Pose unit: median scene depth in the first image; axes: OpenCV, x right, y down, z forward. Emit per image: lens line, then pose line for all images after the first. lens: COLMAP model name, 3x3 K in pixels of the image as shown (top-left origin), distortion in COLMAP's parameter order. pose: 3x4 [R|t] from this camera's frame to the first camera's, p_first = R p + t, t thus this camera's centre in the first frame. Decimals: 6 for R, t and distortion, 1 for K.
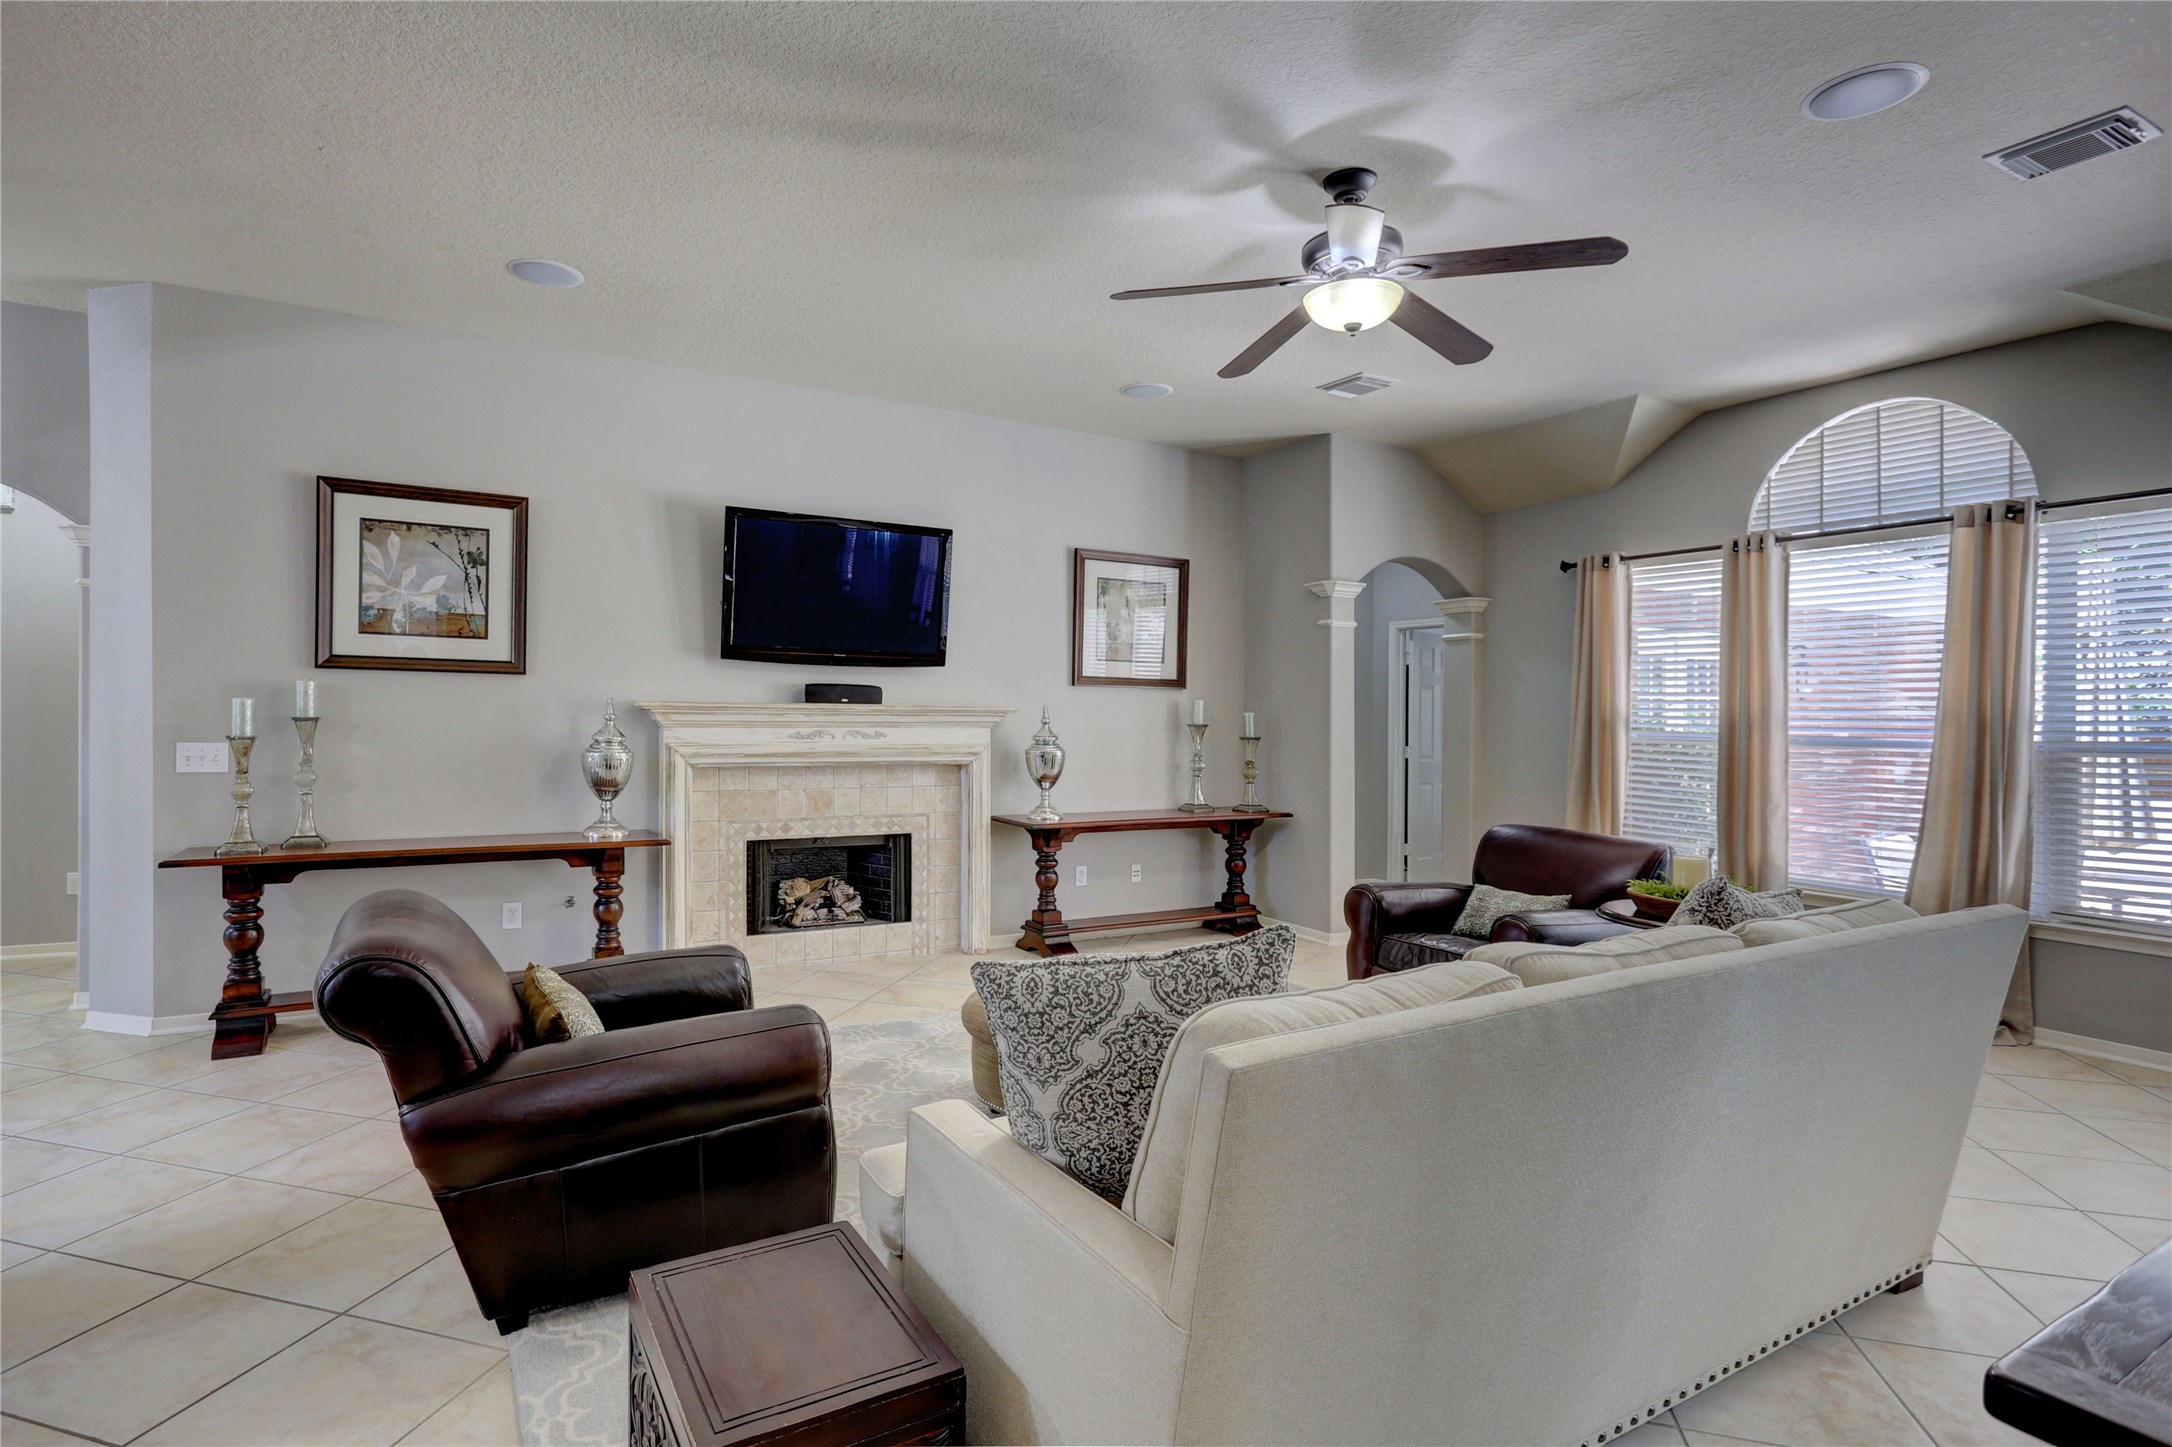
lens RADIAL K [[1052.6, 0, 1086.0], [0, 1052.6, 723.5], [0, 0, 1]] dist [-0.001190, -0.000009]
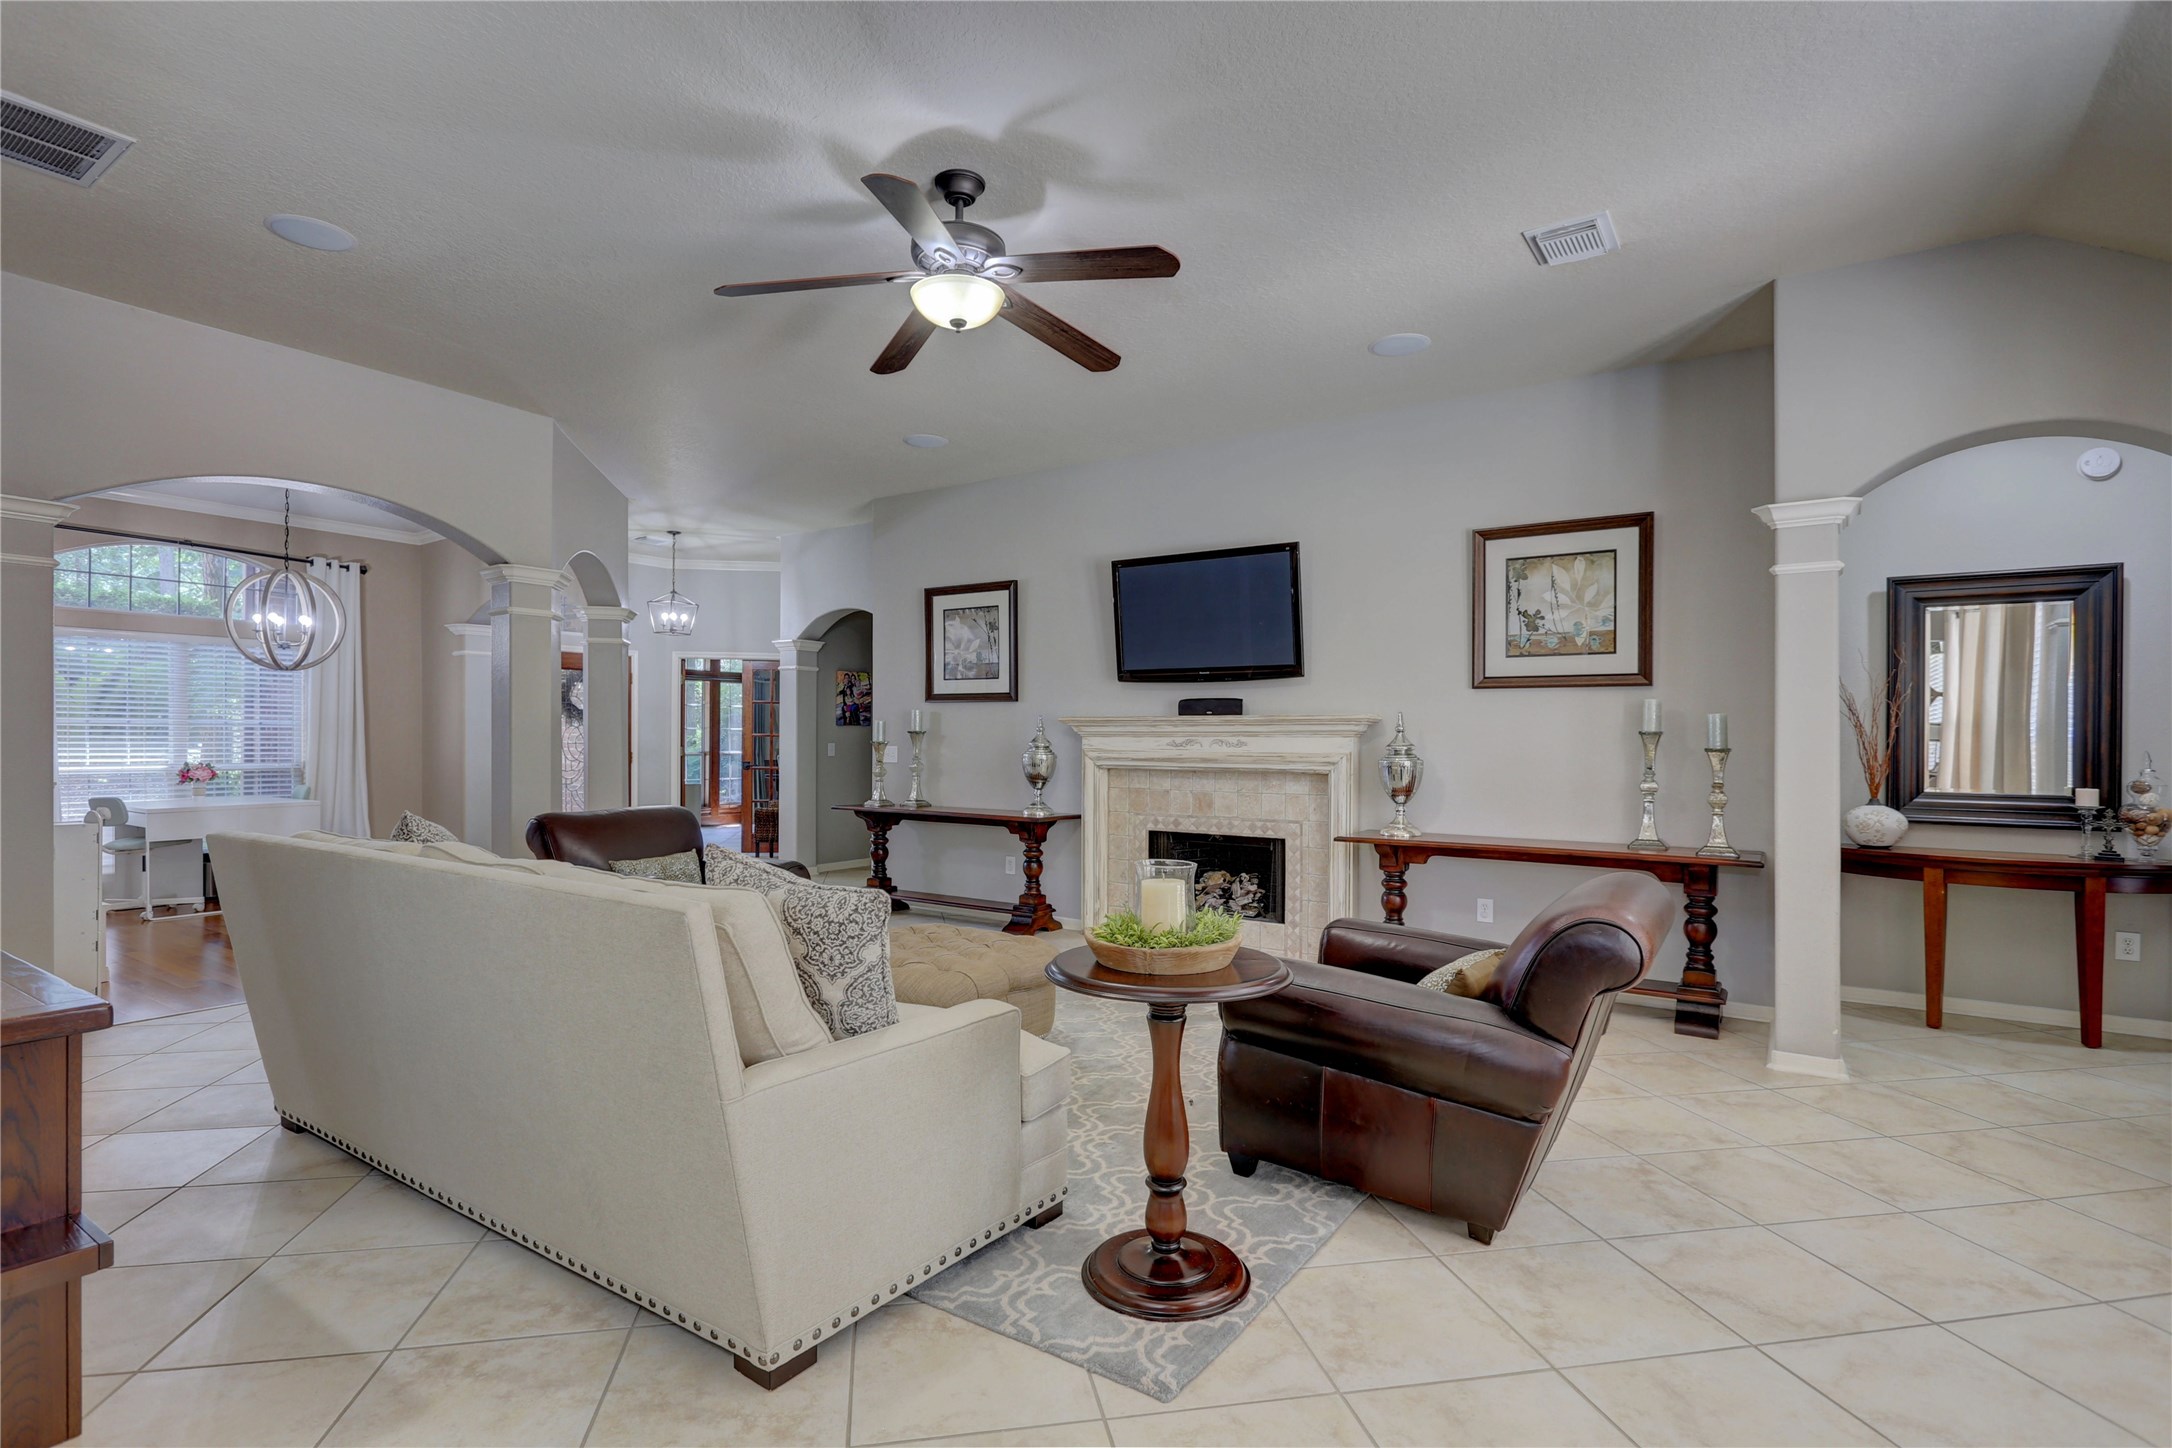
lens RADIAL K [[1036.6, 0, 1081.9], [0, 1036.6, 748.0], [0, 0, 1]] dist [0.002625, 0.000312]
pose [[0.433233, 0.006730, -0.901257, 0.689099], [0.003588, 0.999951, 0.009191, 0.004839], [0.901275, -0.007215, 0.433188, 0.391937]]
